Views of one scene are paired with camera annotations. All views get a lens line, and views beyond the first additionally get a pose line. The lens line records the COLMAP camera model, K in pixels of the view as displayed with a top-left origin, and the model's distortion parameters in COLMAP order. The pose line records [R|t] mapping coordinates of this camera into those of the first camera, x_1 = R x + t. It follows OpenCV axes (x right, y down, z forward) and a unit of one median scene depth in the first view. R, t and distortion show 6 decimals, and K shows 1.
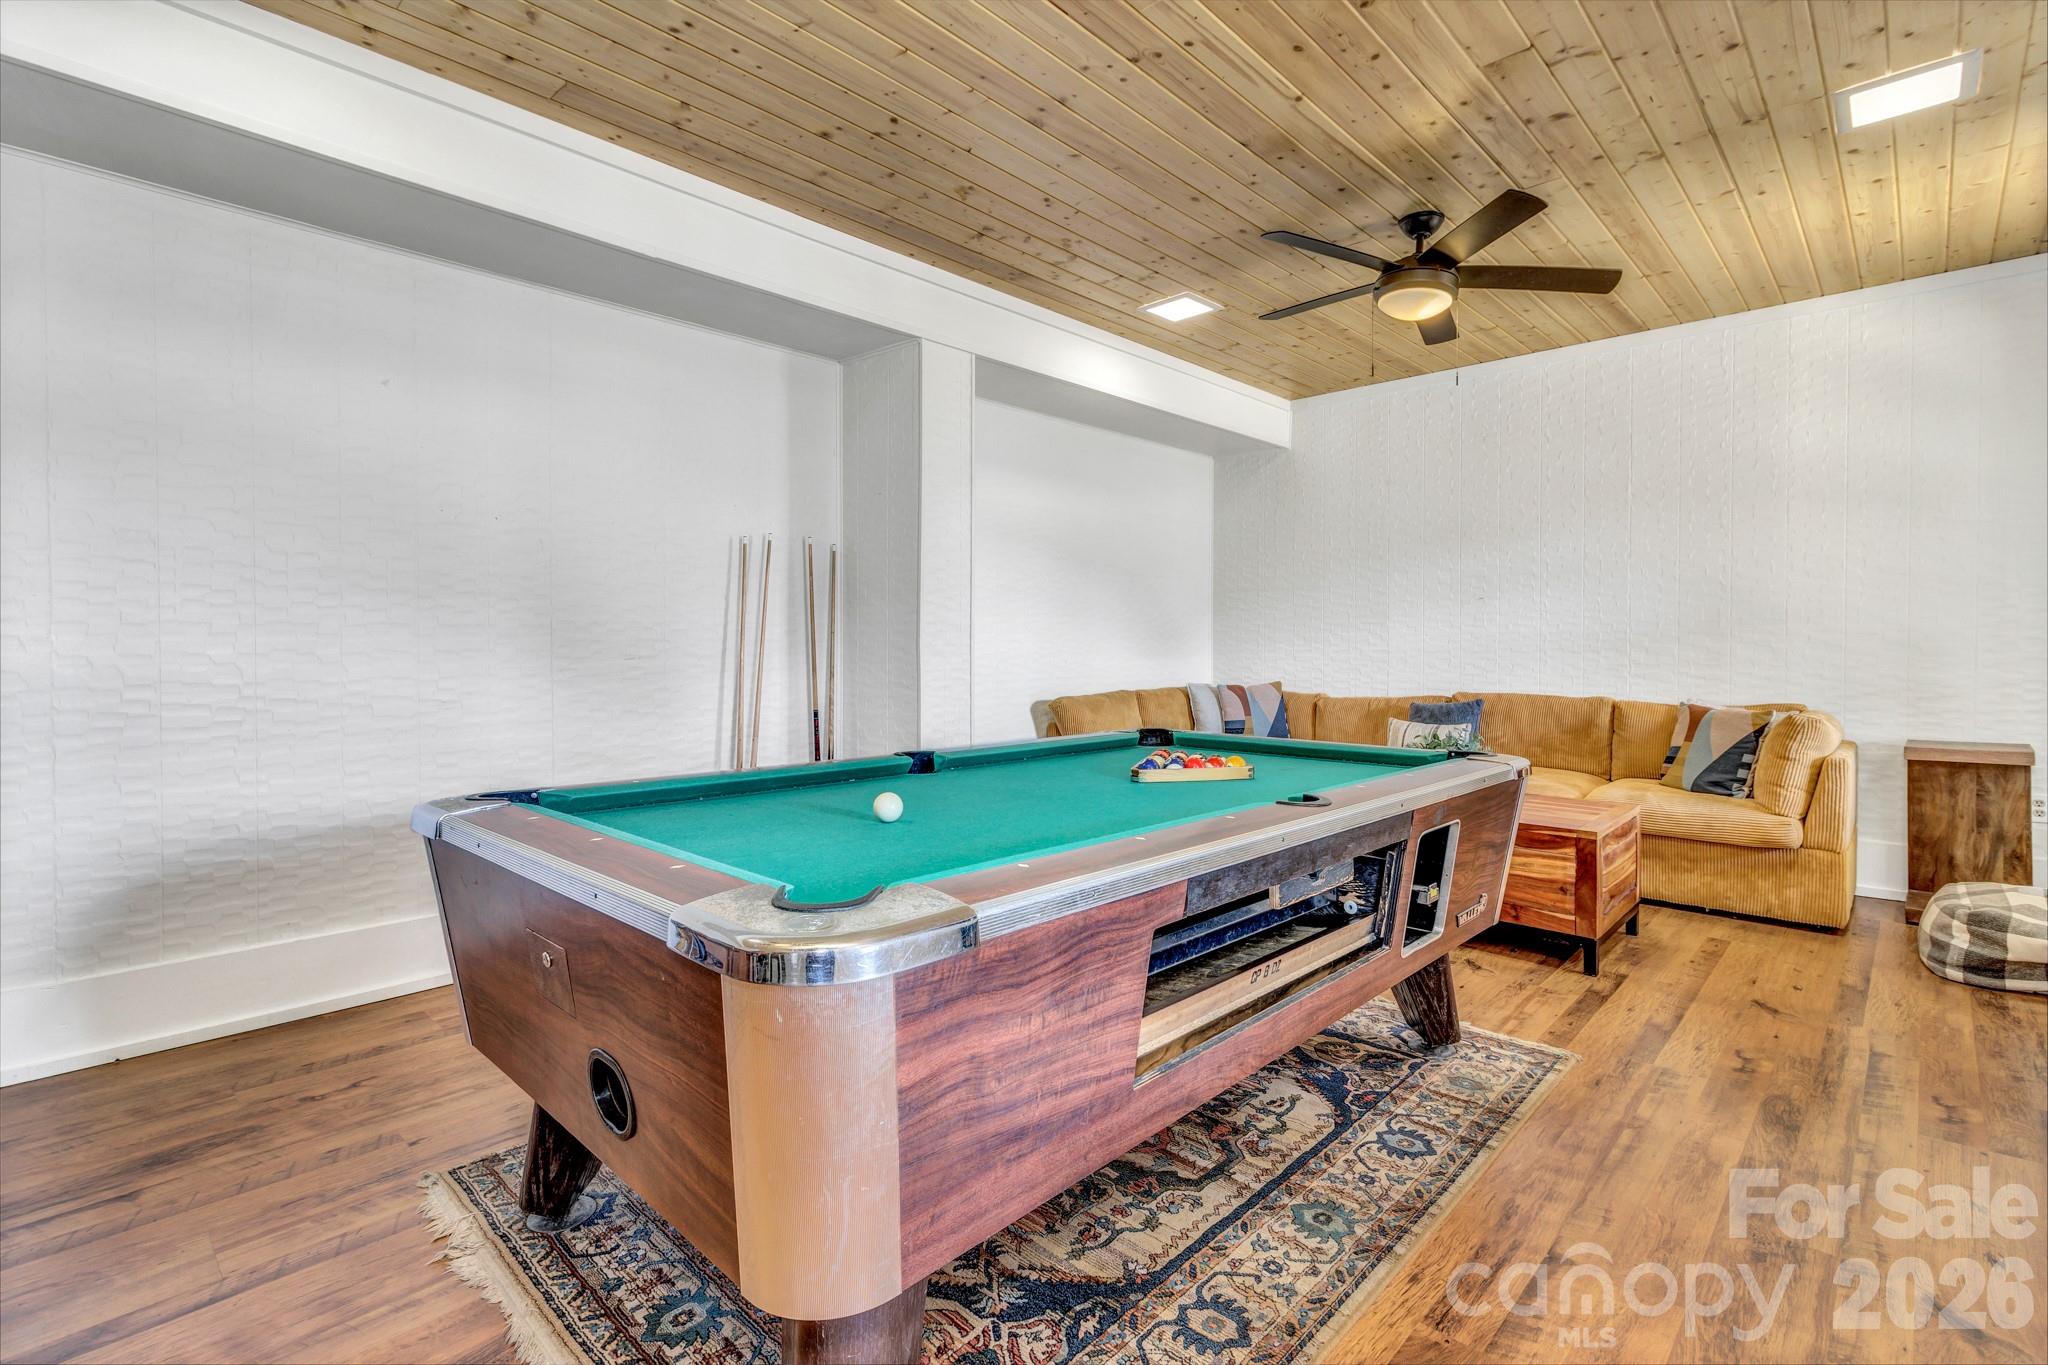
lens RADIAL K [[943.5, 0, 1028.9], [0, 943.5, 660.5], [0, 0, 1]] dist [0.000427, 0.000636]
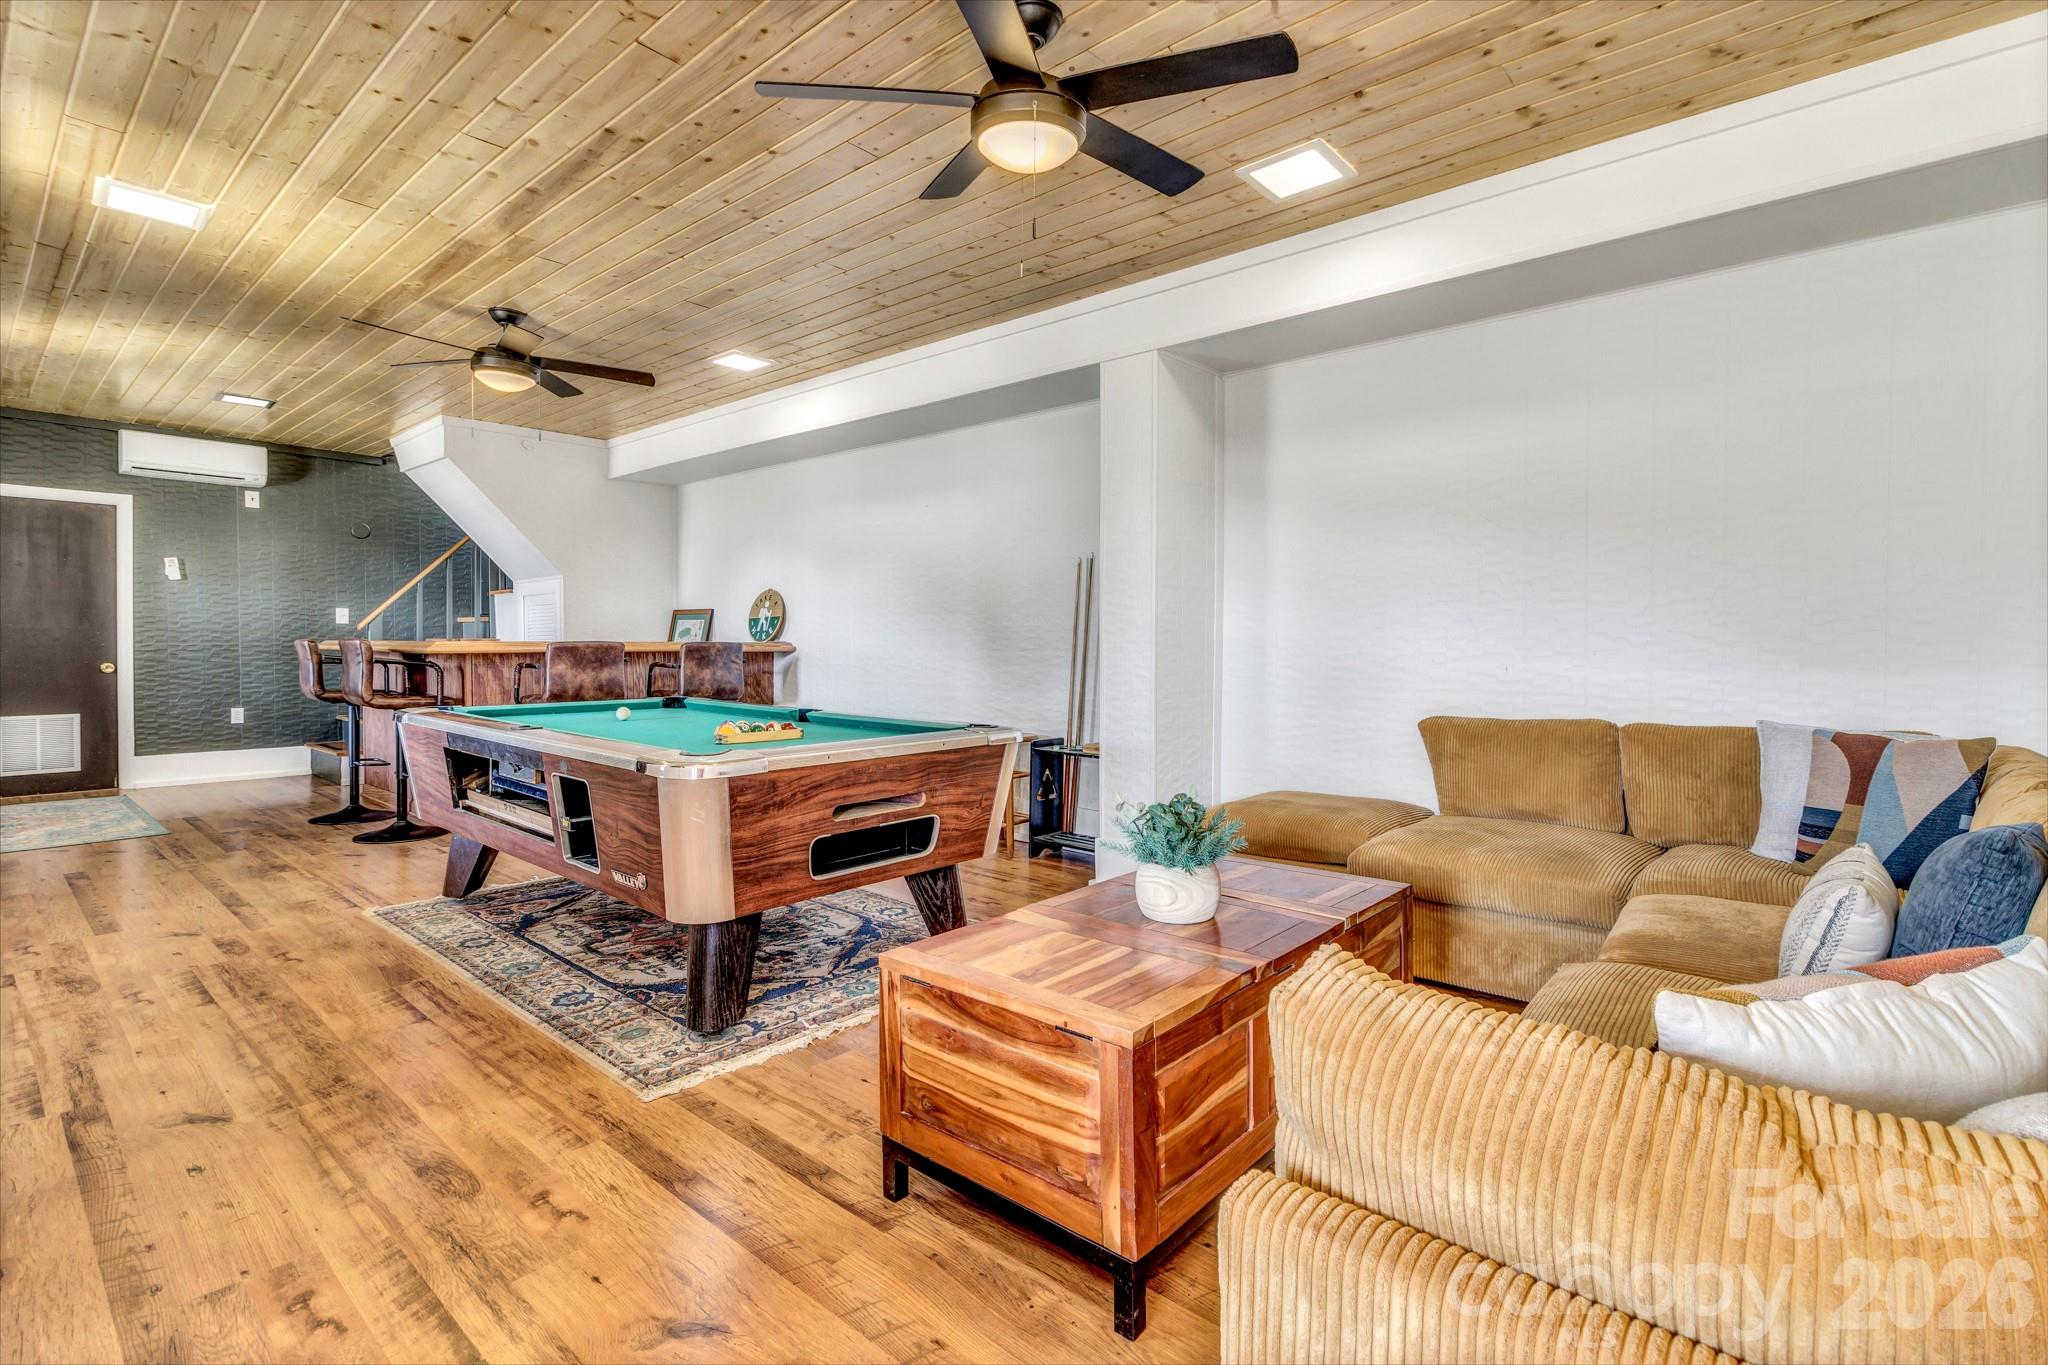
lens RADIAL K [[943.5, 0, 1028.9], [0, 943.5, 660.5], [0, 0, 1]] dist [0.000427, 0.000636]
pose [[0.045341, 0.022336, -0.998722, 1.141437], [-0.019531, 0.999579, 0.021469, -0.019349], [0.998781, 0.018532, 0.045758, 1.008903]]
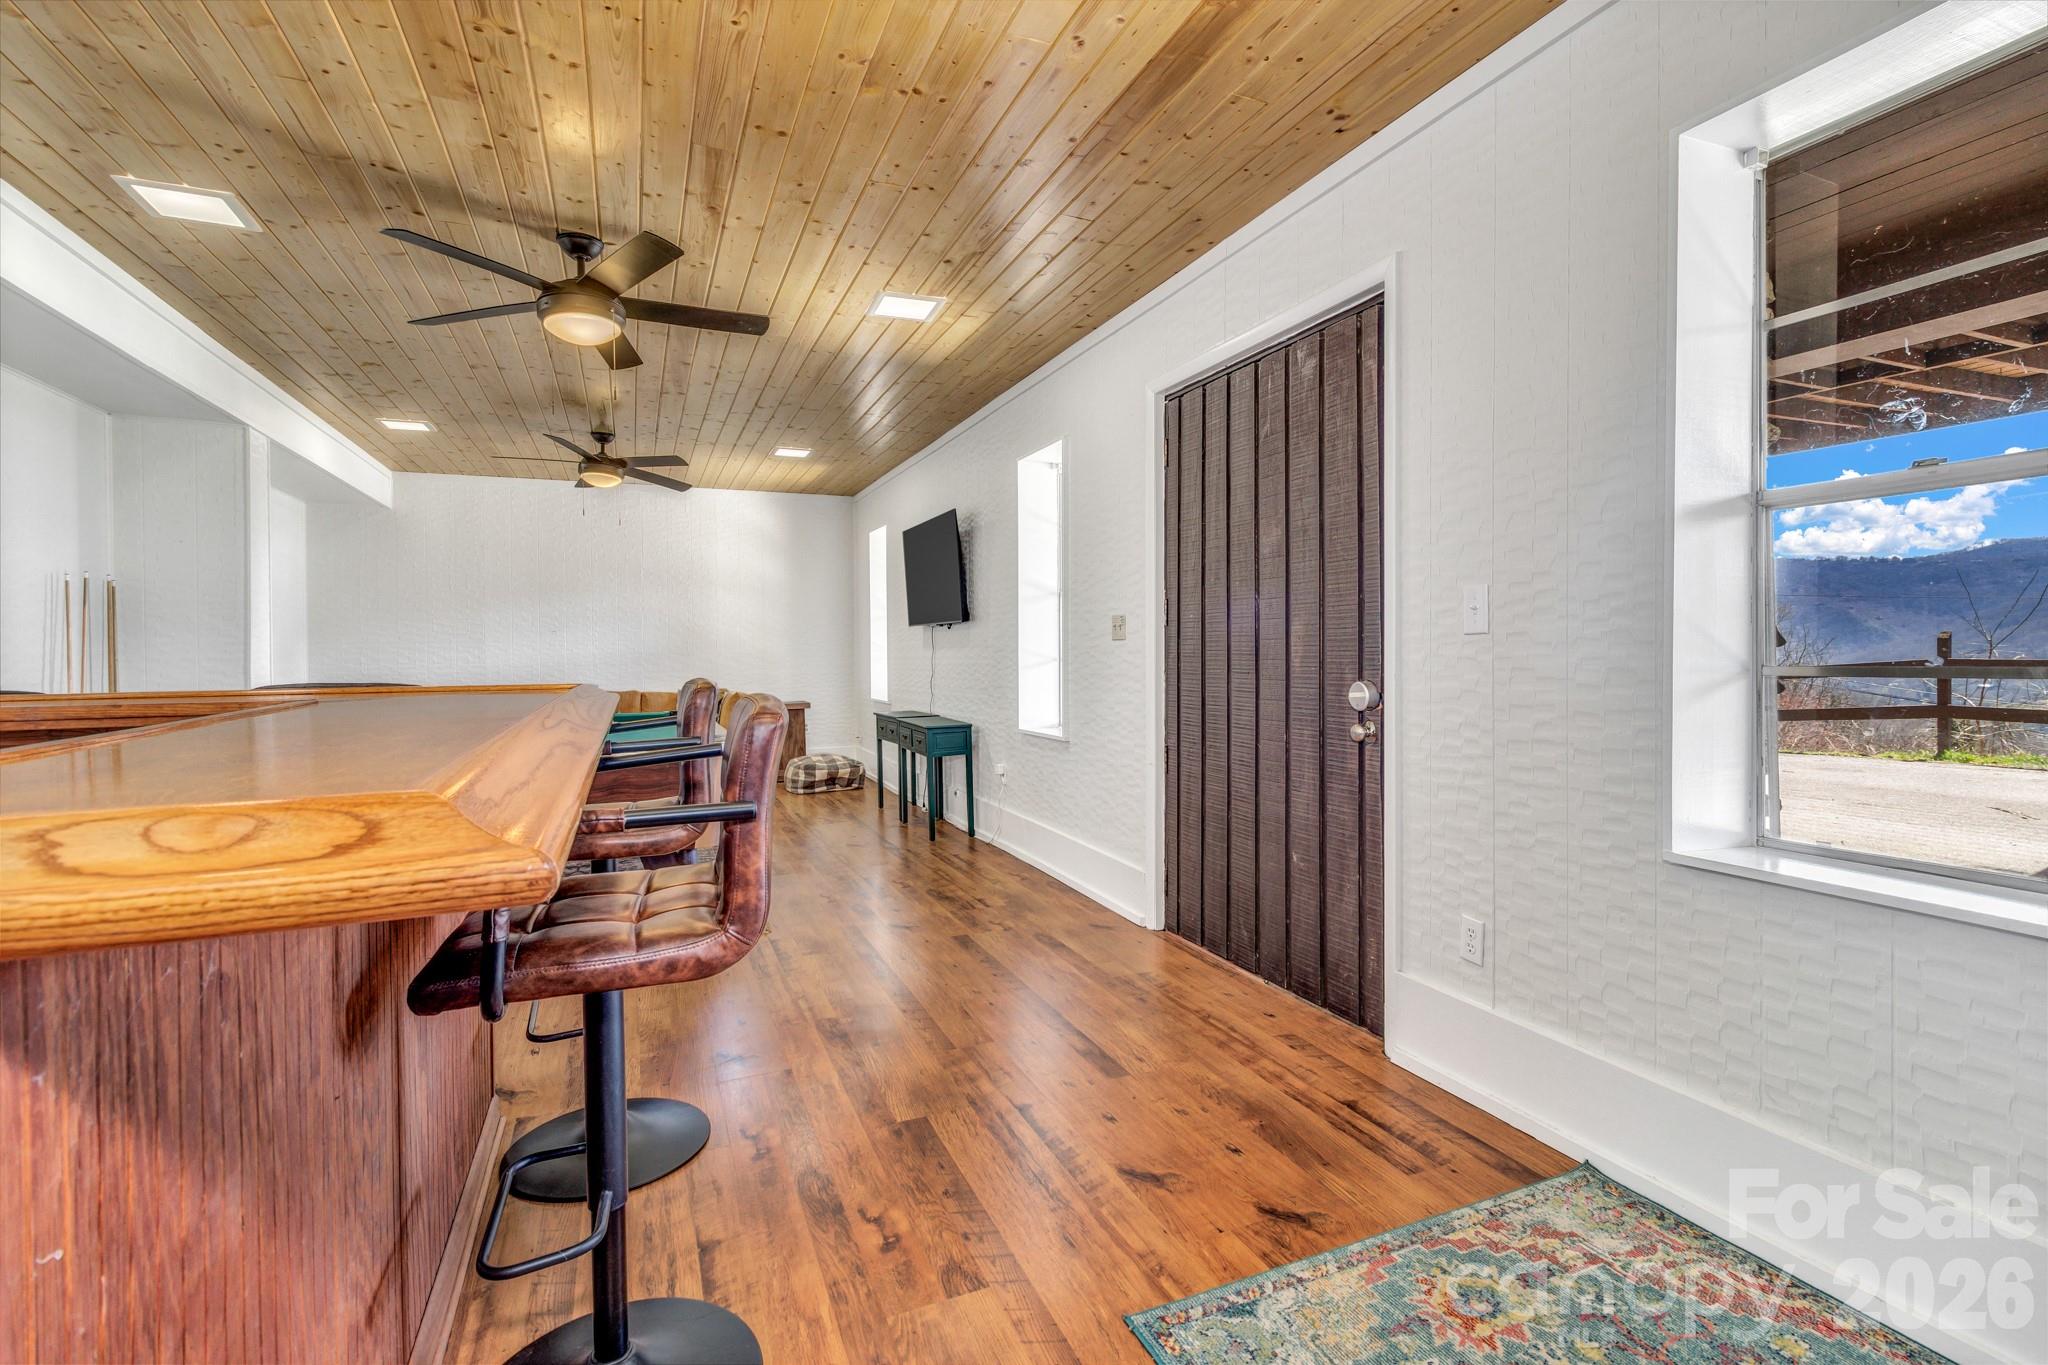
lens RADIAL K [[943.5, 0, 1028.9], [0, 943.5, 660.5], [0, 0, 1]] dist [0.000427, 0.000636]
pose [[0.399917, -0.014756, 0.916433, -1.001575], [0.023615, 0.999704, 0.005791, -0.013116], [-0.916247, 0.019326, 0.400147, -0.528167]]
